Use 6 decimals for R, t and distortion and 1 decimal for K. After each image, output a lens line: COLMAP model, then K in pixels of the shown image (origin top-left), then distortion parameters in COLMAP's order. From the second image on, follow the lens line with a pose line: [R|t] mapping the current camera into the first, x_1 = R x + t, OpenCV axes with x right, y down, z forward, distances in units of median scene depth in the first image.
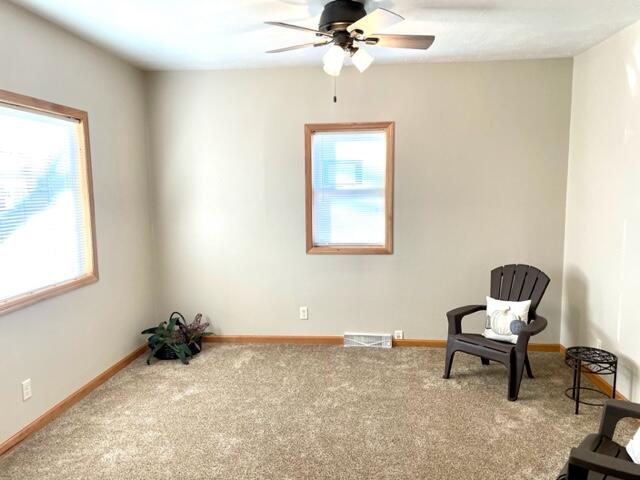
lens RADIAL K [[478.6, 0, 315.6], [0, 478.6, 236.9], [0, 0, 1]] dist [0.060716, -0.058355]
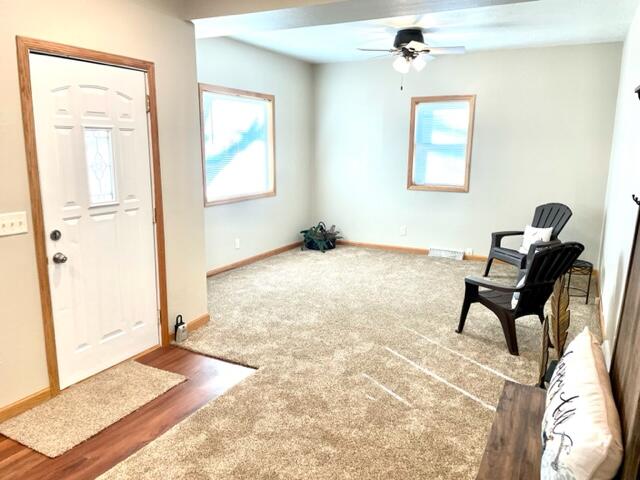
lens RADIAL K [[478.6, 0, 323.5], [0, 478.6, 239.8], [0, 0, 1]] dist [0.060716, -0.058355]
pose [[0.927147, 0.091877, -0.363259, 0.301562], [-0.057205, 0.992815, 0.105102, 0.050695], [0.370306, -0.076664, 0.925741, -0.466264]]
